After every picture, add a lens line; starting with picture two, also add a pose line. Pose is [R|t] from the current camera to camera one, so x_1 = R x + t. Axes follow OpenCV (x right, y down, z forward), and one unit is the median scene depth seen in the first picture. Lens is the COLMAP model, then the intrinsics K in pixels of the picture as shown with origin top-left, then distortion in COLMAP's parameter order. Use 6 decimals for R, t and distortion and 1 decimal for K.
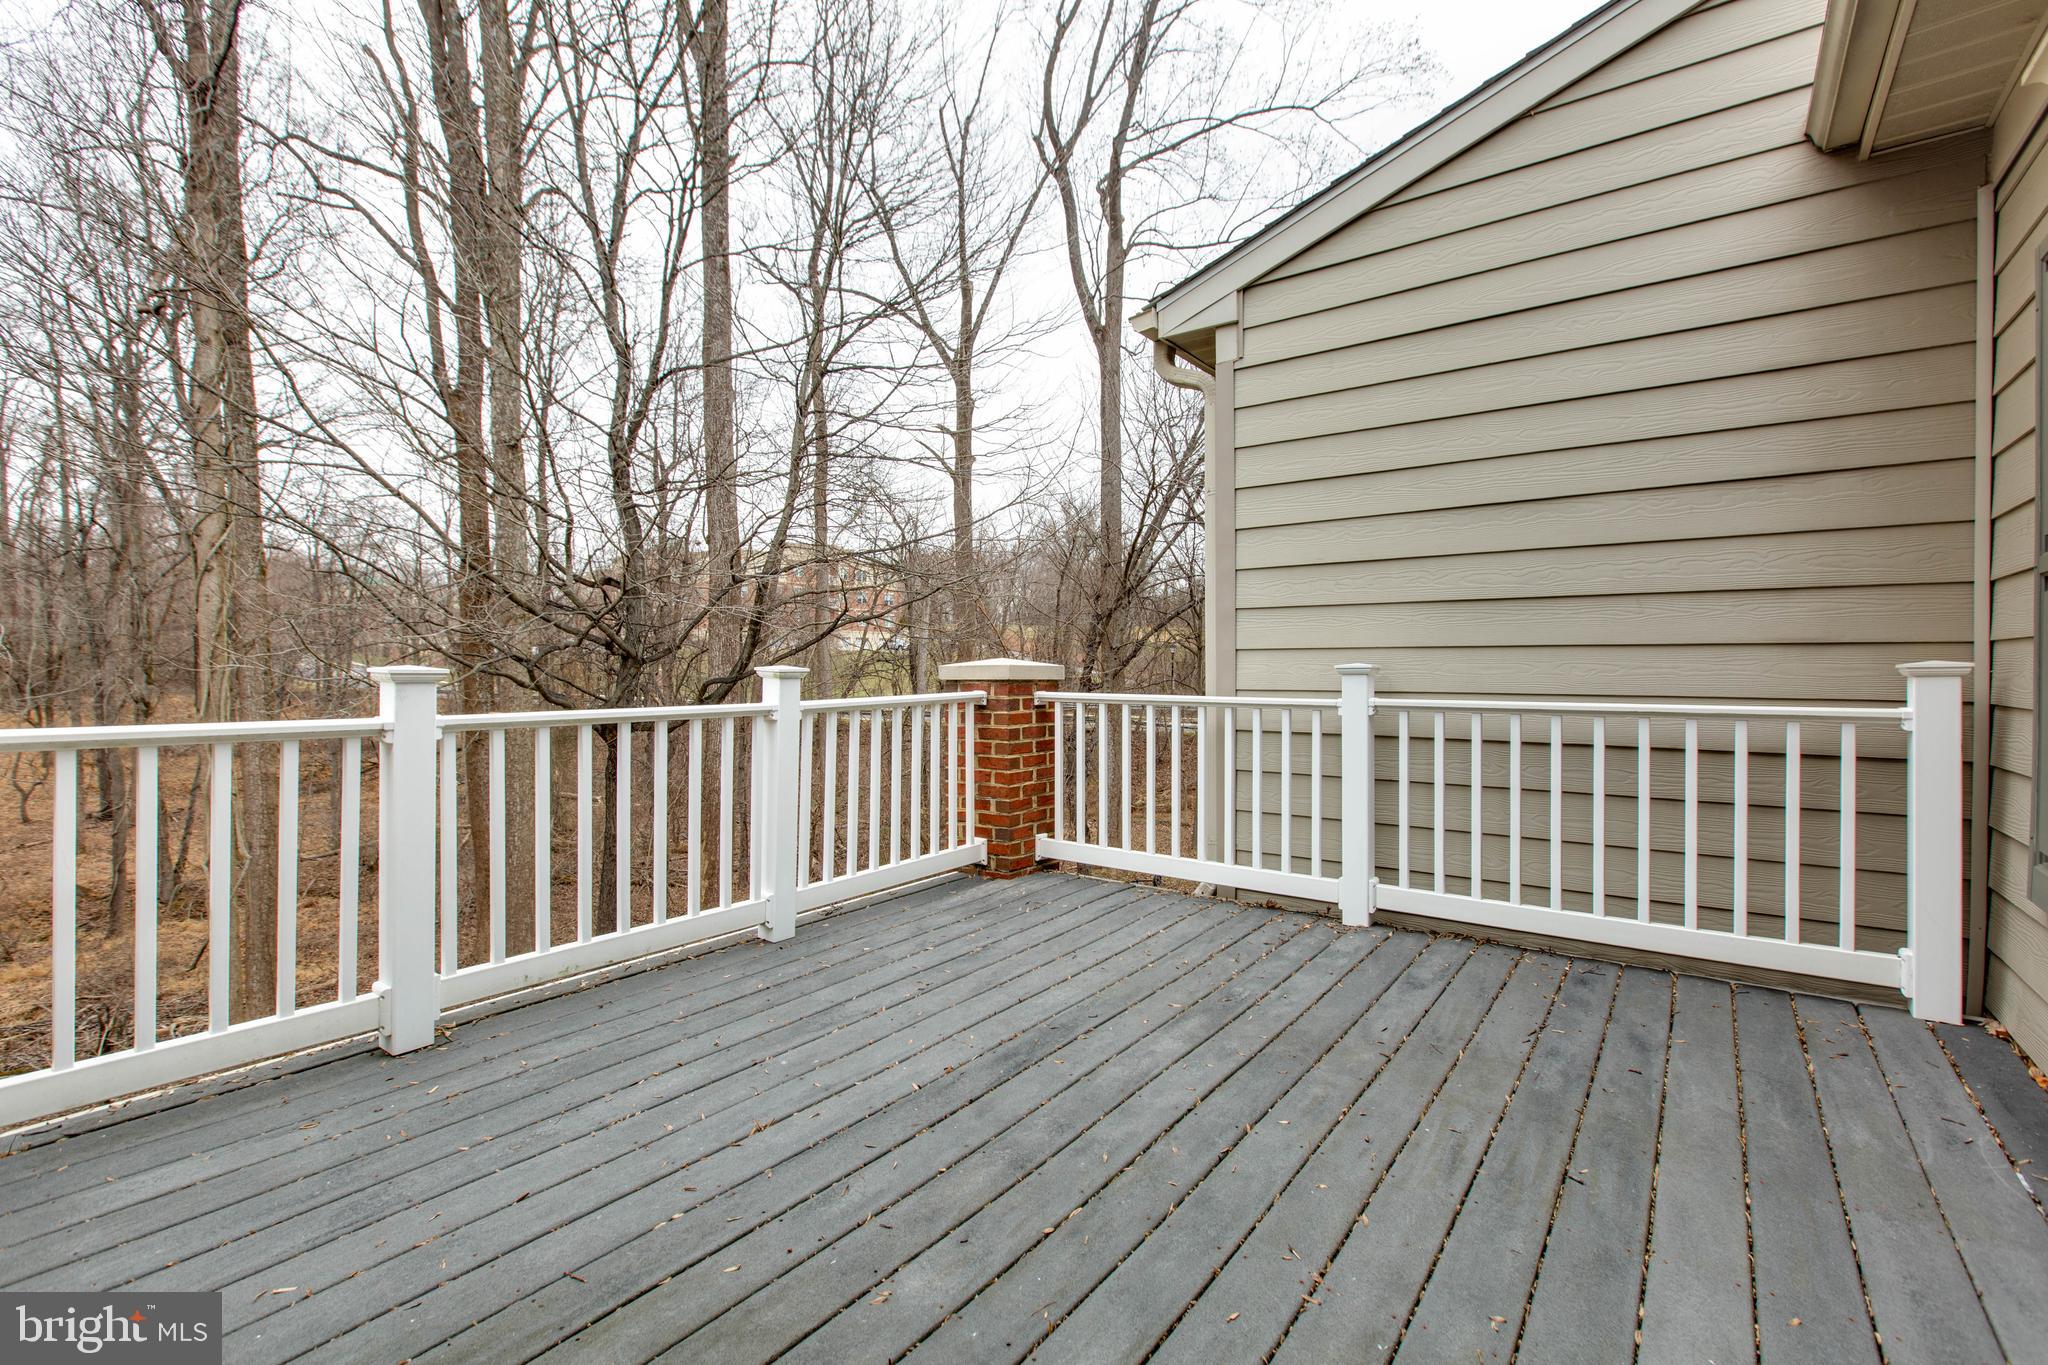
lens RADIAL K [[946.9, 0, 1023.4], [0, 946.9, 682.5], [0, 0, 1]] dist [0.000875, 0.000104]
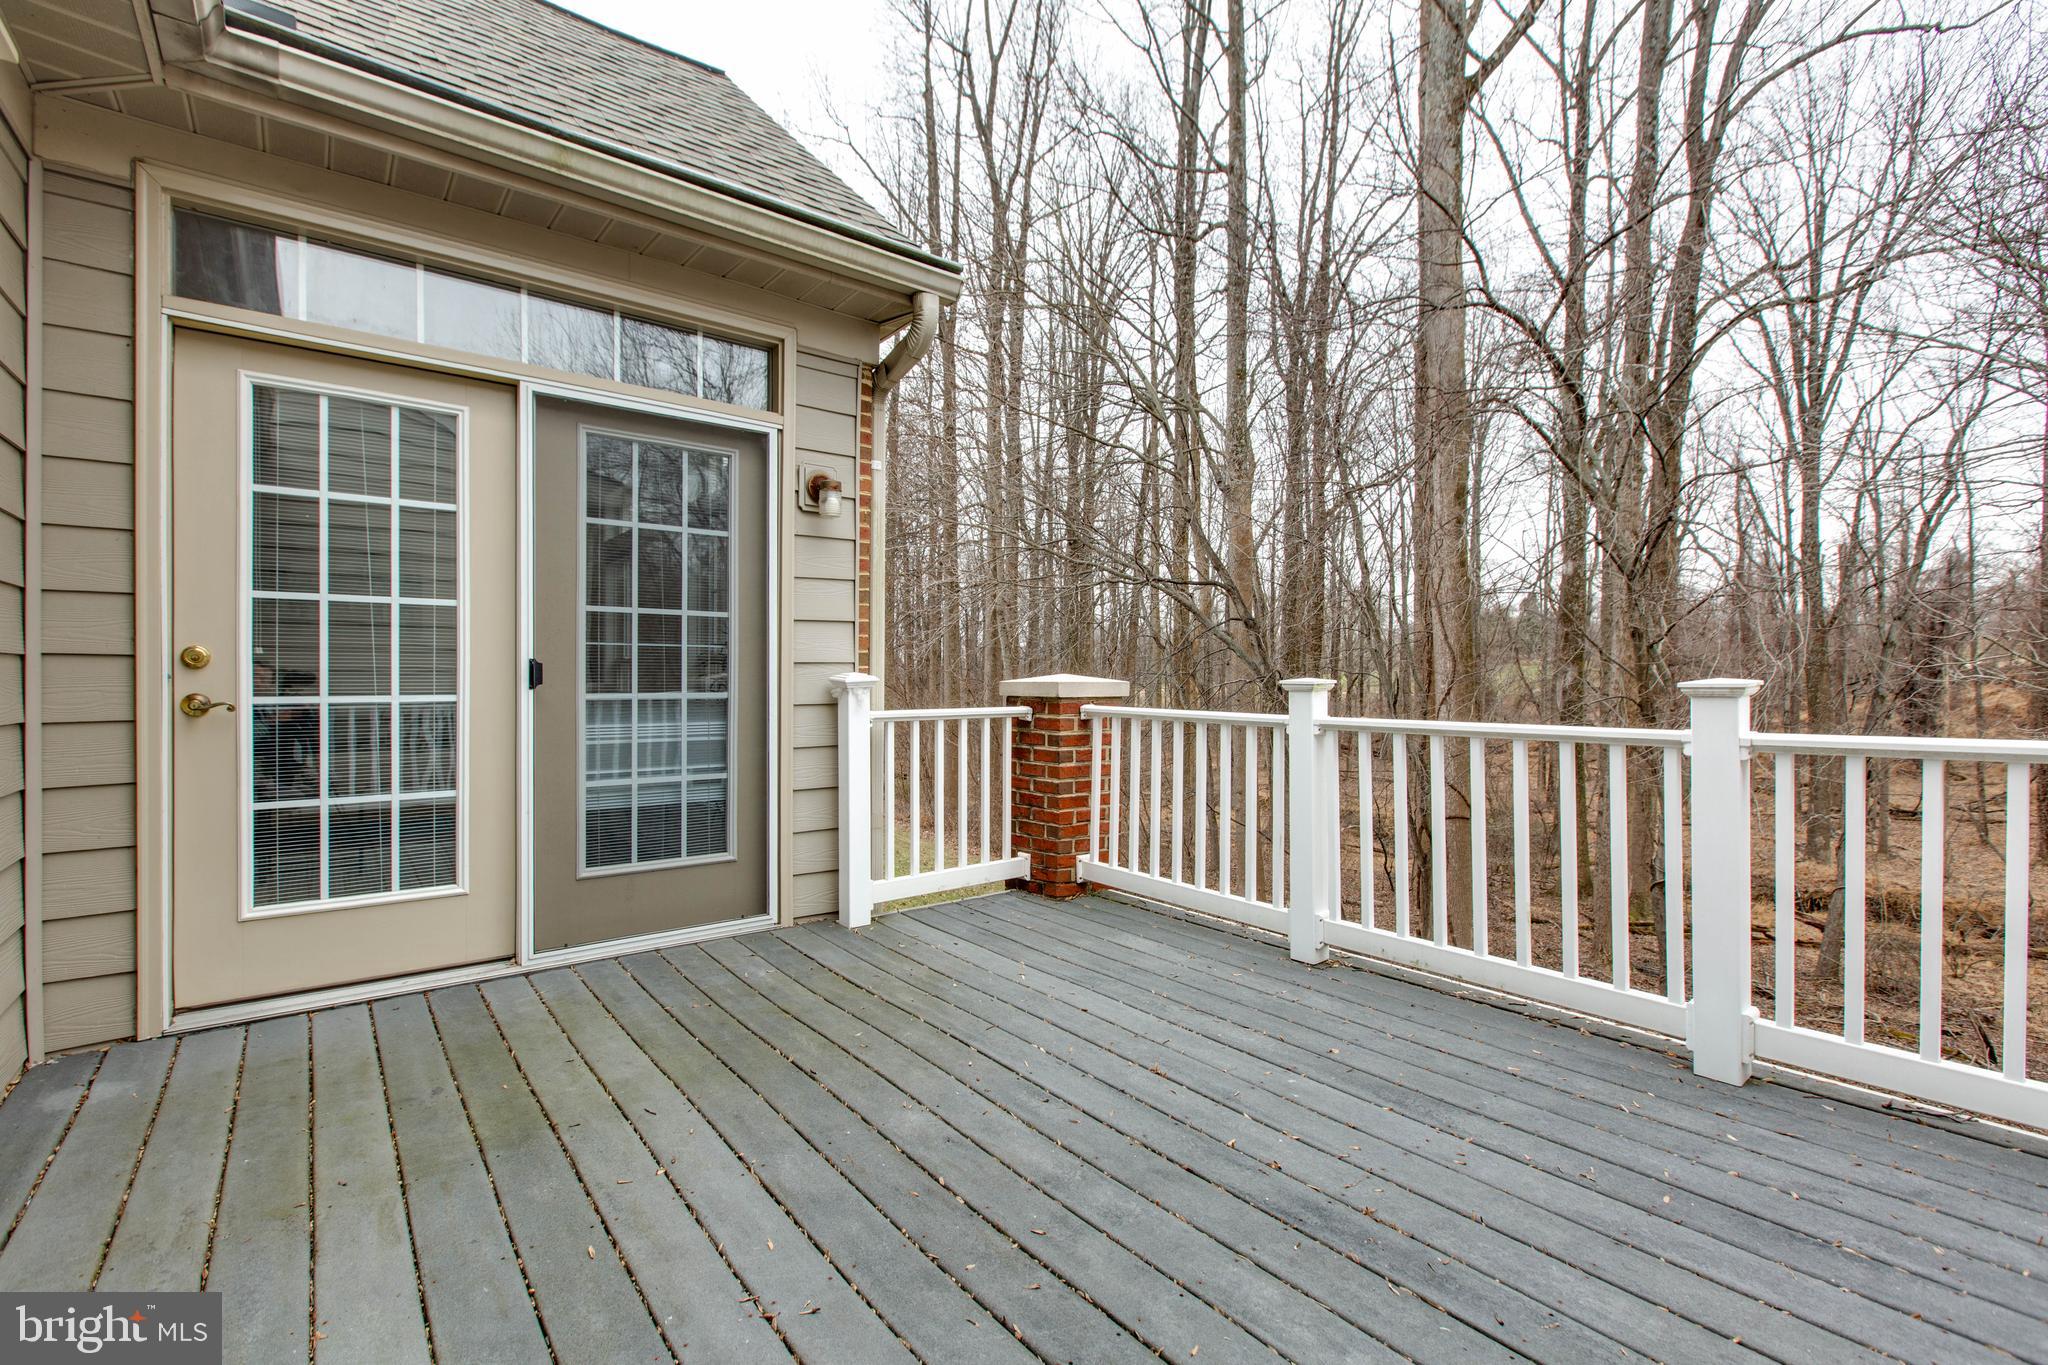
lens RADIAL K [[946.9, 0, 1023.4], [0, 946.9, 682.5], [0, 0, 1]] dist [0.000875, 0.000104]
pose [[-0.294440, 0.004215, -0.955661, 0.753157], [-0.016327, 0.999822, 0.009440, -0.017213], [0.955530, 0.018383, -0.294319, 0.995110]]
